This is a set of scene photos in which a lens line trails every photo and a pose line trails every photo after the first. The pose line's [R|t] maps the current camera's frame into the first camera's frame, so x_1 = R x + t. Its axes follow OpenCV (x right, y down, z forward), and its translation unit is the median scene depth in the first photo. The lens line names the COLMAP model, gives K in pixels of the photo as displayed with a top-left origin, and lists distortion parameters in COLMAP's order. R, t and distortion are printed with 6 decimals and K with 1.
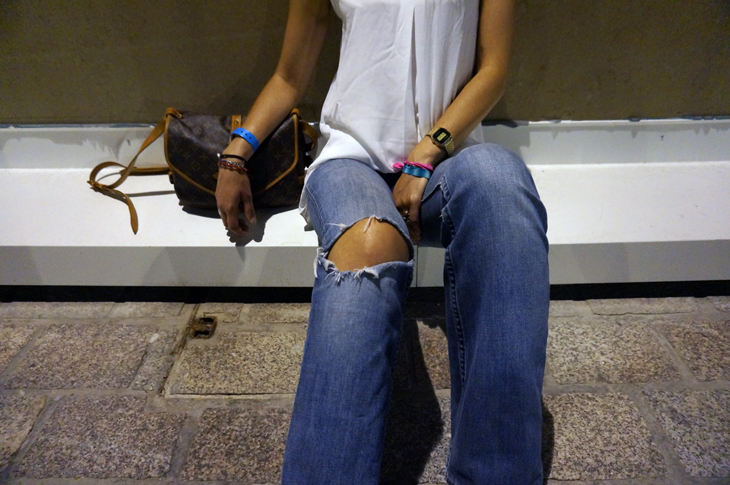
lens RADIAL K [[487.7, 0, 361.1], [0, 487.7, 241.2], [0, 0, 1]] dist [-0.037135, 0.026252]
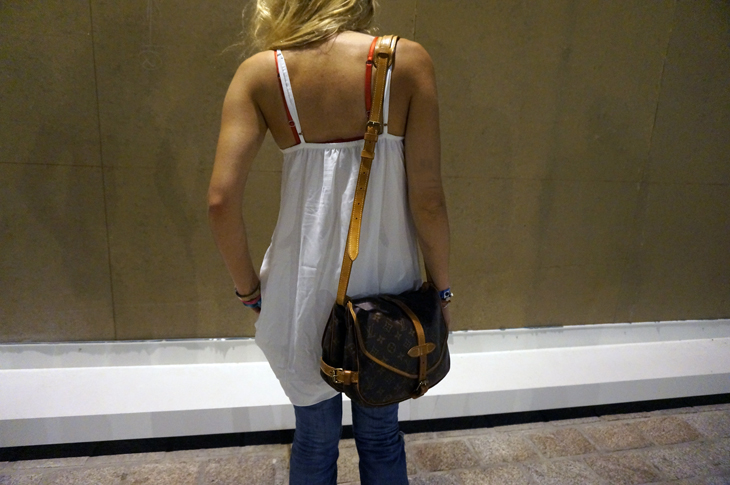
lens RADIAL K [[491.6, 0, 365.0], [0, 491.6, 242.5], [0, 0, 1]] dist [-0.019440, 0.005538]
pose [[0.976507, 0.017214, 0.214798, -0.431988], [0.055239, 0.943500, -0.326737, 0.038920], [-0.208286, 0.330926, 0.920383, -0.871023]]
